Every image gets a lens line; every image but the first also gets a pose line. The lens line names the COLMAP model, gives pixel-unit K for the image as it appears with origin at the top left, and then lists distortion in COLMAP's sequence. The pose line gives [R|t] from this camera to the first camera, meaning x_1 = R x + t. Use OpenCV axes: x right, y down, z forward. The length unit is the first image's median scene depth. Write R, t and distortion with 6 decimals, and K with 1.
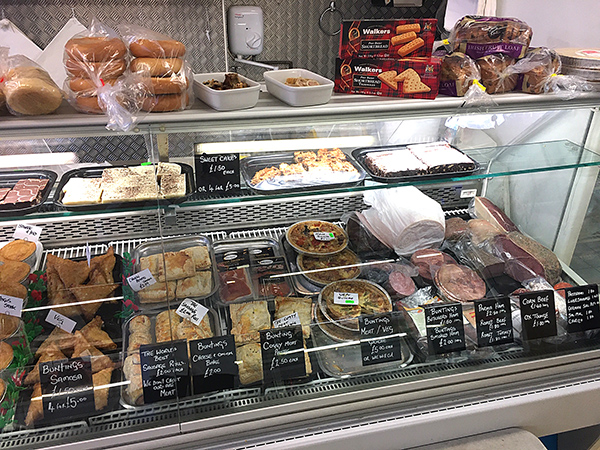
lens RADIAL K [[505.3, 0, 300.0], [0, 505.3, 225.0], [0, 0, 1]] dist [0.093839, -0.123069]
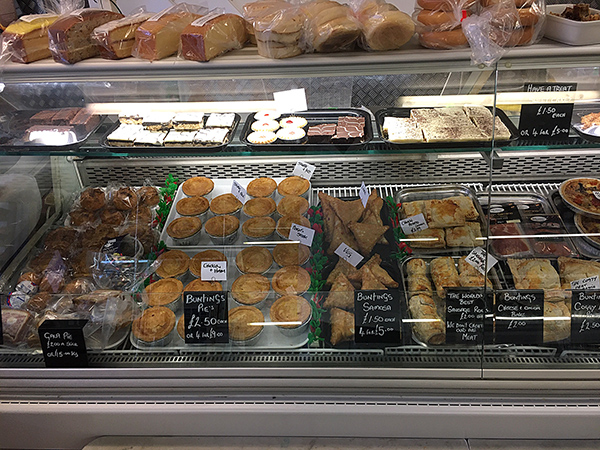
lens RADIAL K [[505.3, 0, 300.0], [0, 505.3, 225.0], [0, 0, 1]] dist [0.093839, -0.123069]
pose [[0.958037, 0.097044, -0.269717, -0.256145], [-0.074687, 0.992956, 0.091978, 0.033820], [0.276744, -0.067974, 0.958537, -0.026554]]
